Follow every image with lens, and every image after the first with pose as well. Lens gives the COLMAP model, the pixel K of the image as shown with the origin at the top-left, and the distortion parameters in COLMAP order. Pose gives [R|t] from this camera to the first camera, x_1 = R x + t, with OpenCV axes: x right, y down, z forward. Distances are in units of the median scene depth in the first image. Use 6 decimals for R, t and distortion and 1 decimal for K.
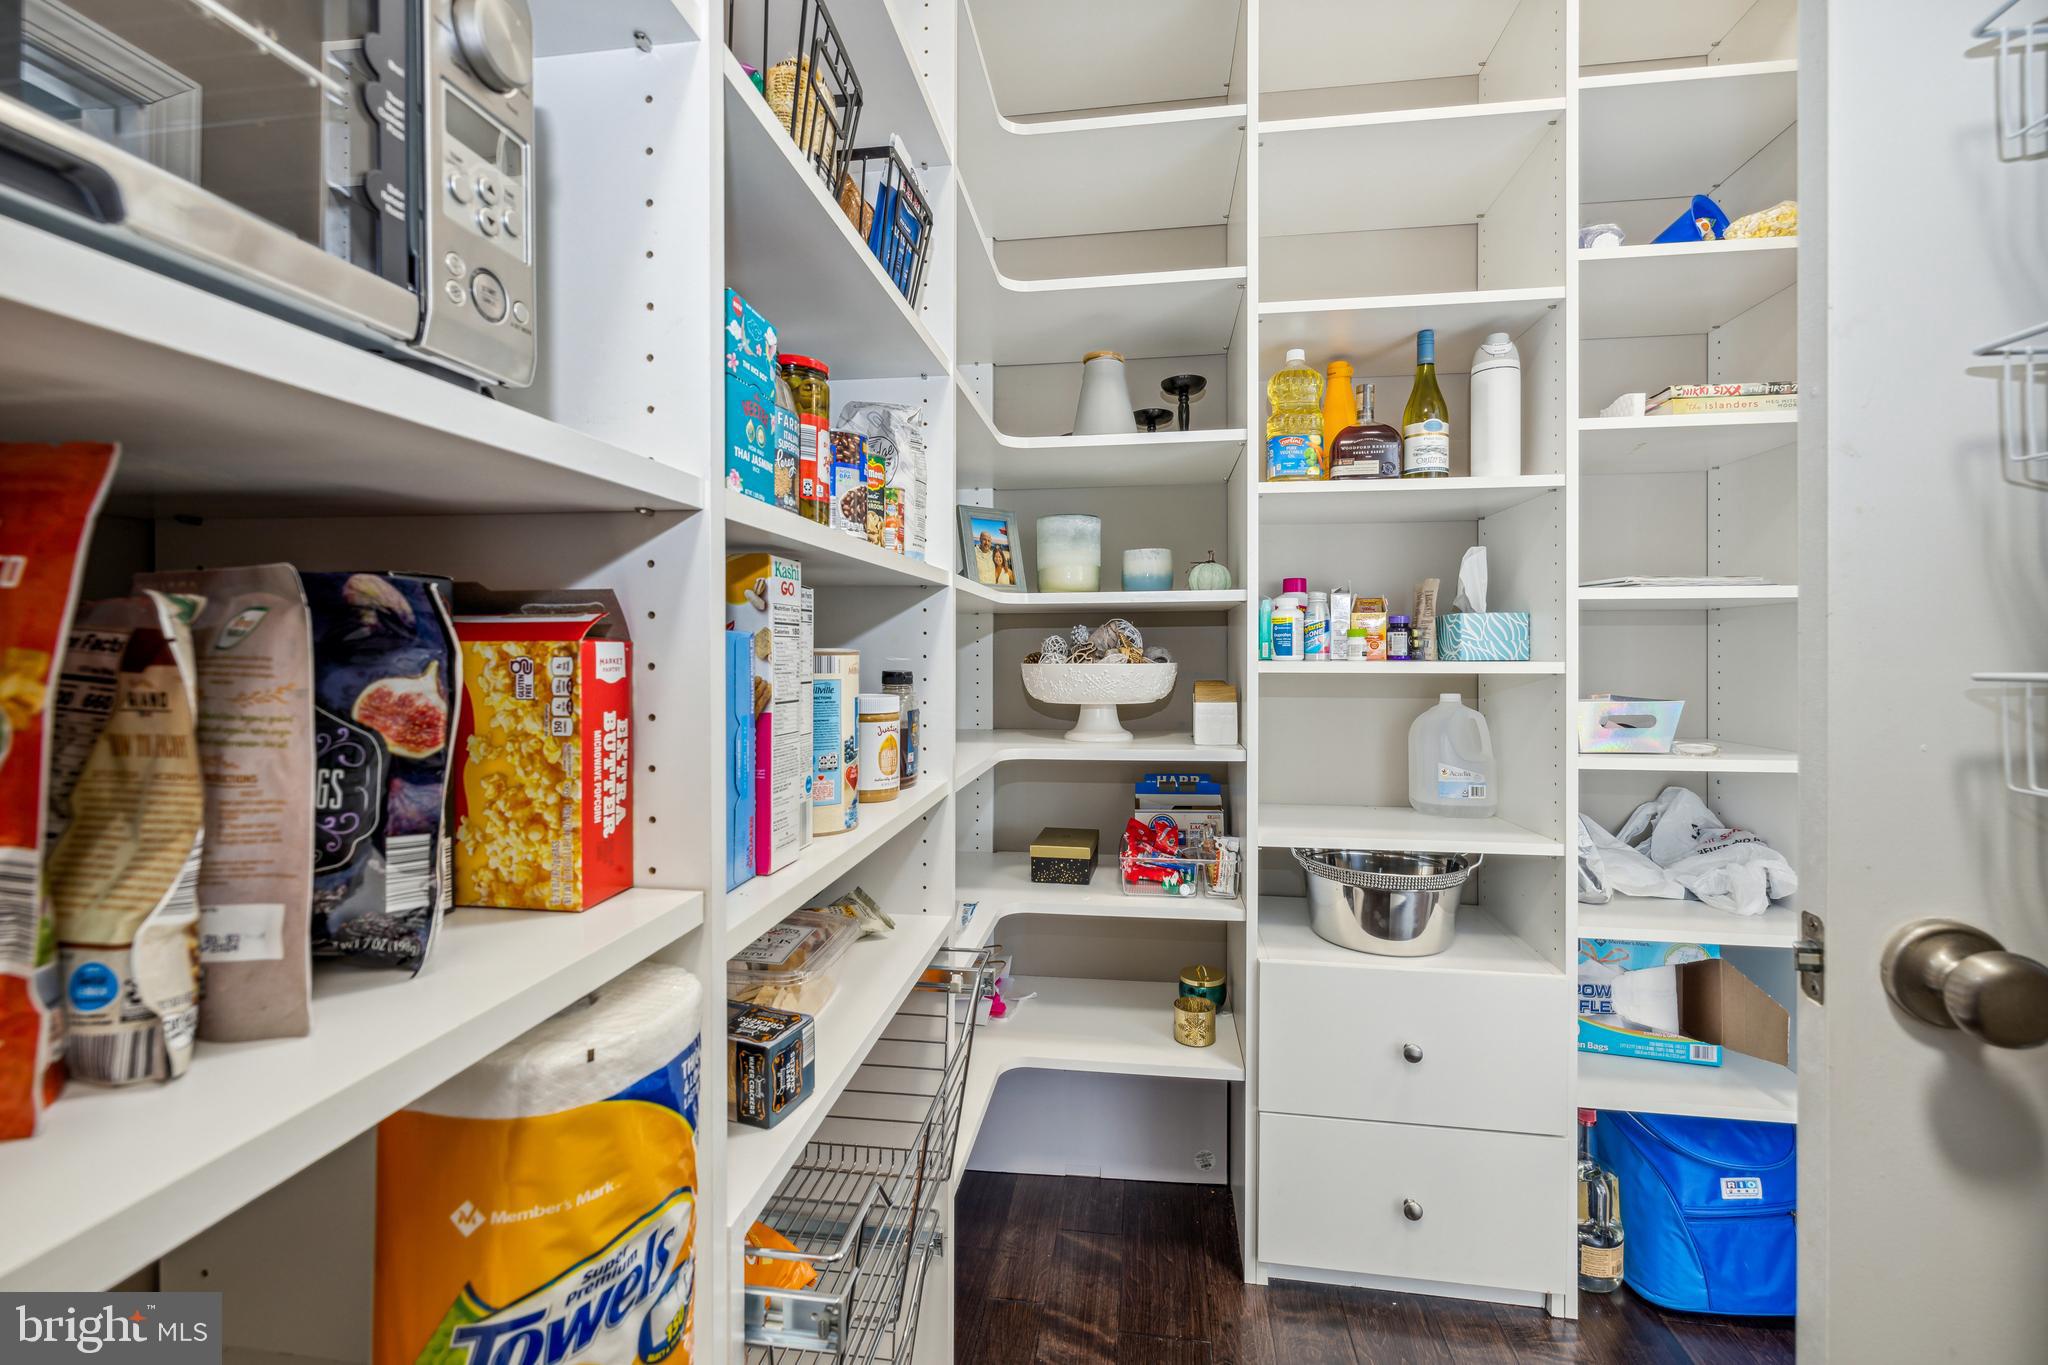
lens RADIAL K [[883.3, 0, 1012.8], [0, 883.3, 649.2], [0, 0, 1]] dist [0.005335, 0.000124]
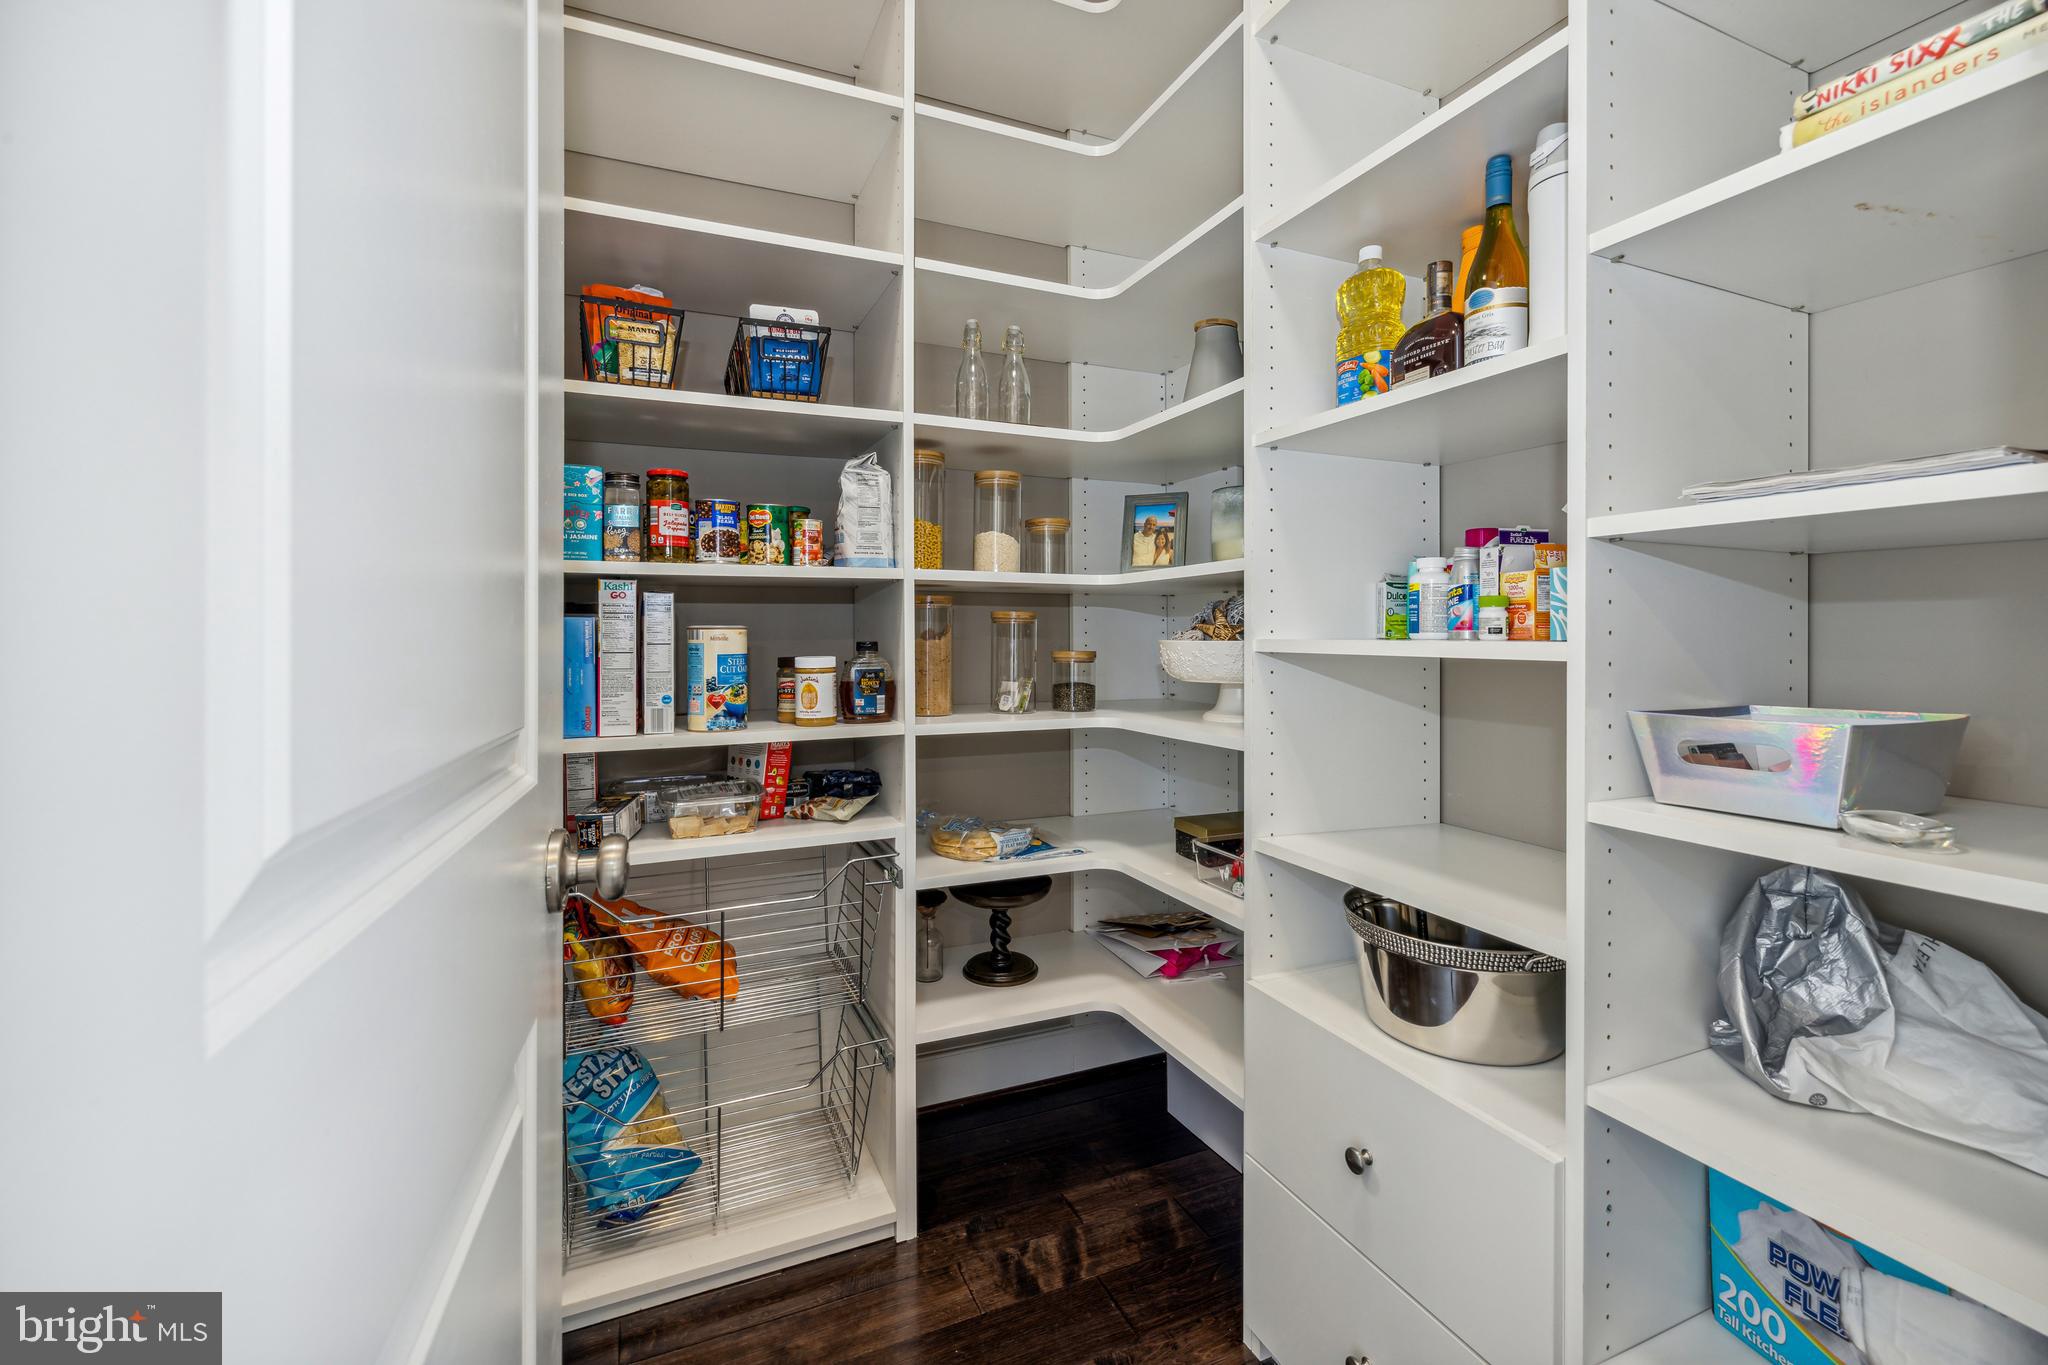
lens RADIAL K [[883.3, 0, 998.2], [0, 883.3, 629.0], [0, 0, 1]] dist [0.005335, 0.000124]
pose [[0.517663, -0.003276, -0.855578, 0.860991], [-0.000873, 0.999990, -0.004357, 0.008062], [0.855584, 0.003002, 0.517655, 0.319634]]
